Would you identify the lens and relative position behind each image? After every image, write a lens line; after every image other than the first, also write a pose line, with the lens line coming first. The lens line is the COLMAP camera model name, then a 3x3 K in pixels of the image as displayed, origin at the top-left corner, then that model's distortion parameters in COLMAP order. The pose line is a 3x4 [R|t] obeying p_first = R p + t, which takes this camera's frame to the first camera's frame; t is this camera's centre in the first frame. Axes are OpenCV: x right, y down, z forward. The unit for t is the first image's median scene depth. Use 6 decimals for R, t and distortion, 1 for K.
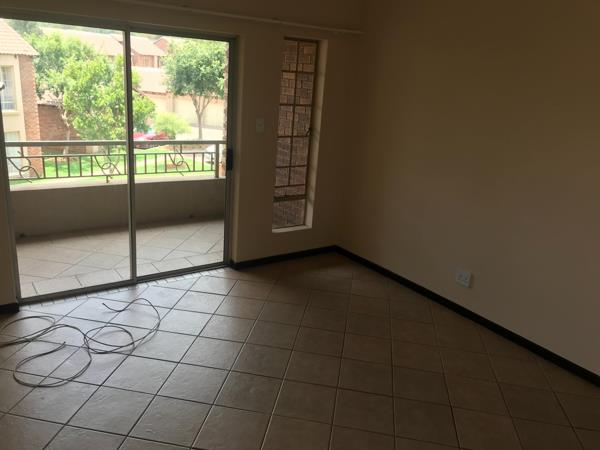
lens RADIAL K [[494.2, 0, 299.7], [0, 494.2, 224.0], [0, 0, 1]] dist [0.044420, -0.041717]
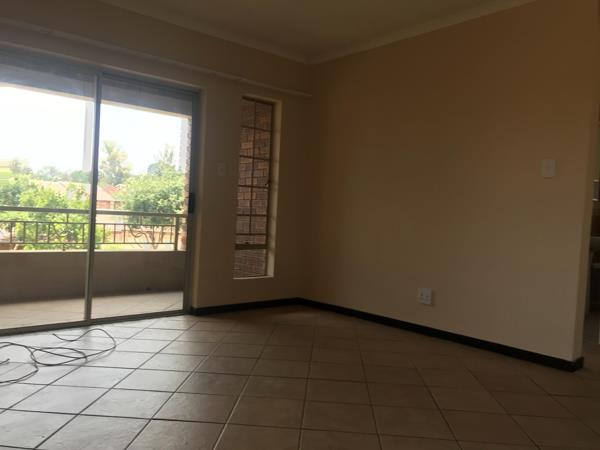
lens RADIAL K [[494.2, 0, 298.5], [0, 494.2, 228.1], [0, 0, 1]] dist [0.044420, -0.041717]
pose [[0.995563, -0.024410, 0.090873, -0.013509], [0.049032, 0.958863, -0.279601, 0.196561], [-0.080310, 0.282816, 0.955806, 0.008768]]
